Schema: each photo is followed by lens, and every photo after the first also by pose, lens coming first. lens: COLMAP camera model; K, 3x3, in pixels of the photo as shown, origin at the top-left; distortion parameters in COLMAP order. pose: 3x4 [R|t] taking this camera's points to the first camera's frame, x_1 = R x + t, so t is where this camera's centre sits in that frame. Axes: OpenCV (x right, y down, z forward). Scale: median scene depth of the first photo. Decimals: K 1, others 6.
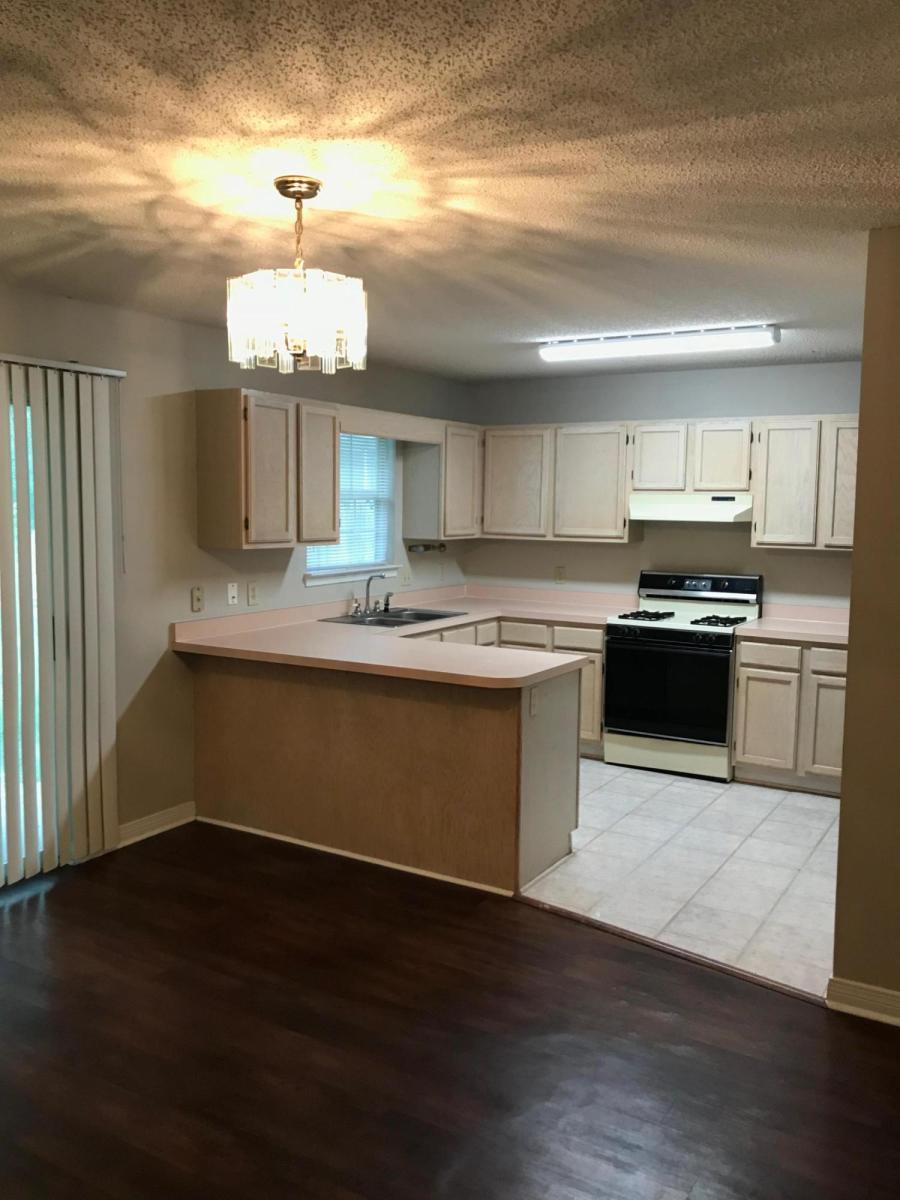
lens RADIAL K [[973.3, 0, 452.2], [0, 973.3, 593.0], [0, 0, 1]] dist [0.005034, -0.000222]
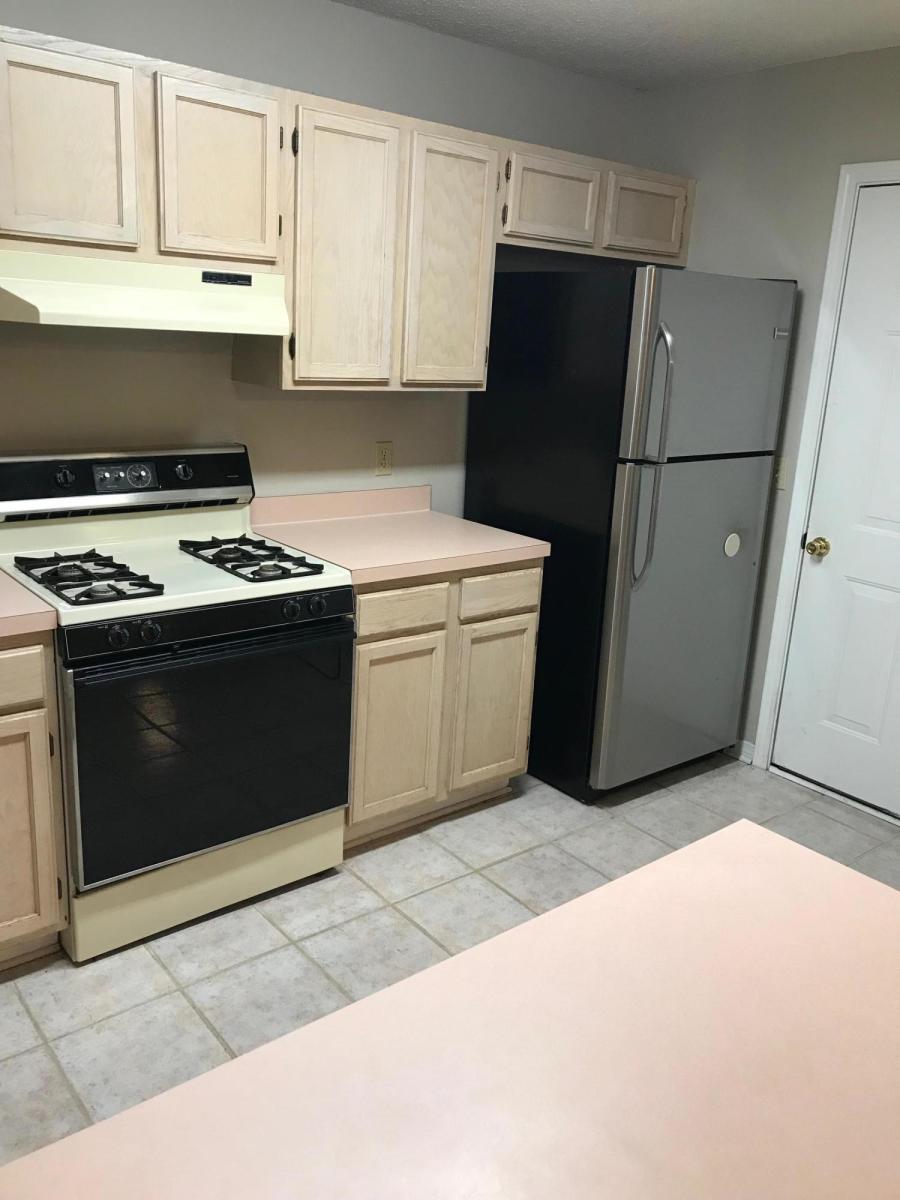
lens RADIAL K [[973.3, 0, 452.2], [0, 973.3, 593.0], [0, 0, 1]] dist [0.005034, -0.000222]
pose [[0.332029, -0.240476, 0.912101, -0.127245], [0.036681, 0.969517, 0.242261, -0.066863], [-0.942556, -0.046981, 0.330729, 0.808396]]
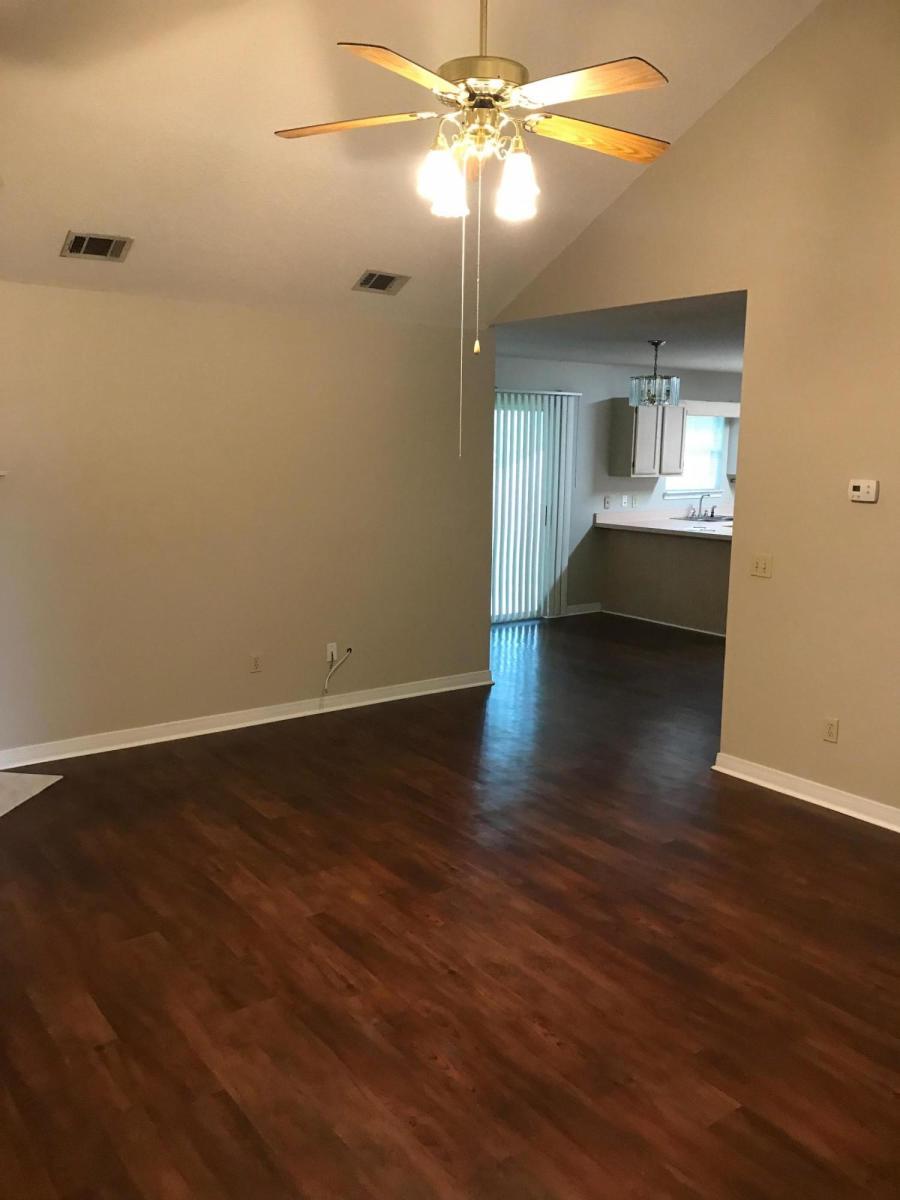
lens RADIAL K [[973.3, 0, 452.2], [0, 973.3, 593.0], [0, 0, 1]] dist [0.005034, -0.000222]
pose [[0.923796, 0.061389, -0.377932, 0.192670], [-0.038818, 0.996993, 0.067062, 0.064423], [0.380913, -0.047281, 0.923401, -0.891629]]
